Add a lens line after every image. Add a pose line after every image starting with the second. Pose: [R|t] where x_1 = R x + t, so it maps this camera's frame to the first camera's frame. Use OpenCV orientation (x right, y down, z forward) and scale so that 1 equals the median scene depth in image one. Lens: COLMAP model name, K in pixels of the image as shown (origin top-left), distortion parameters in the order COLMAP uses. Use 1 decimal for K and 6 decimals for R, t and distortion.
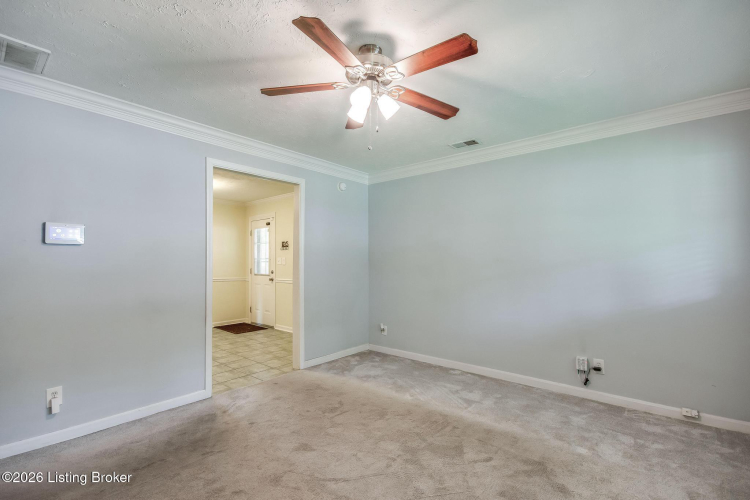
lens RADIAL K [[333.1, 0, 377.2], [0, 333.1, 259.2], [0, 0, 1]] dist [-0.000424, -0.000373]
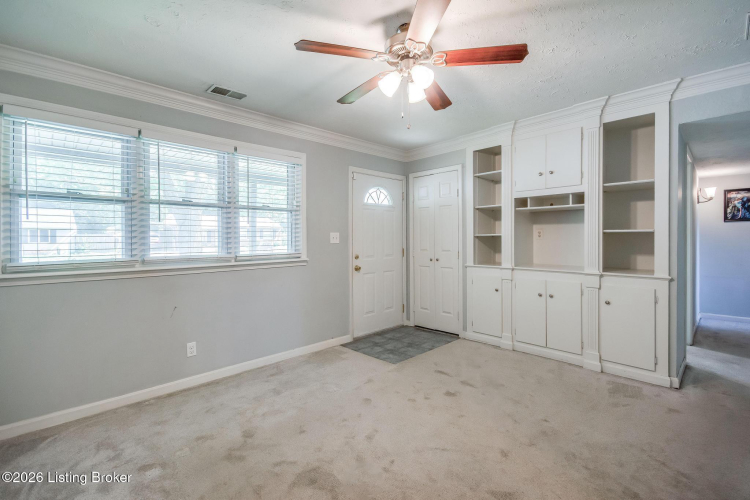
lens RADIAL K [[332.1, 0, 379.9], [0, 332.1, 238.0], [0, 0, 1]] dist [-0.002022, -0.000343]
pose [[-0.994656, 0.009356, 0.102819, -0.023526], [0.008255, 0.999904, -0.011124, 0.010479], [-0.102913, -0.010215, -0.994638, 1.403196]]
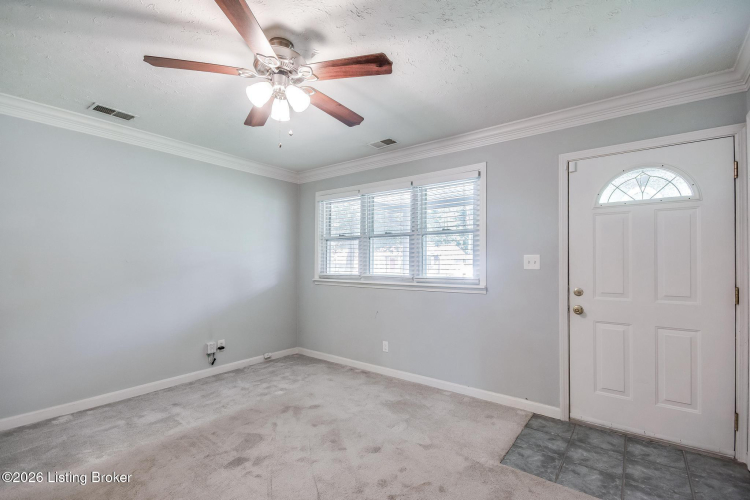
lens RADIAL K [[333.1, 0, 377.2], [0, 333.1, 259.2], [0, 0, 1]] dist [-0.000424, -0.000373]
pose [[-0.052737, 0.011557, 0.998542, -0.697452], [-0.012330, 0.999849, -0.012224, 0.002098], [-0.998532, -0.012957, -0.052586, 0.525975]]
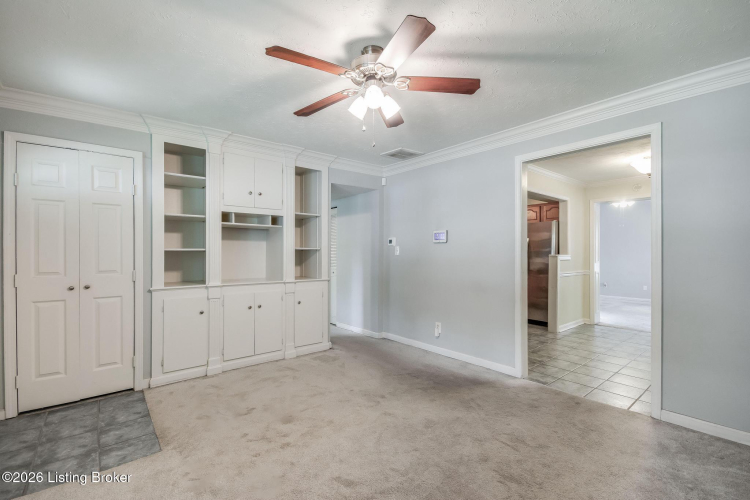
lens RADIAL K [[330.9, 0, 375.0], [0, 330.9, 250.0], [0, 0, 1]] dist [-0.000855, -0.000525]
pose [[-0.185418, -0.006500, -0.982638, 0.708952], [0.011263, 0.999898, -0.008739, 0.005172], [0.982595, -0.012688, -0.185326, 0.826810]]
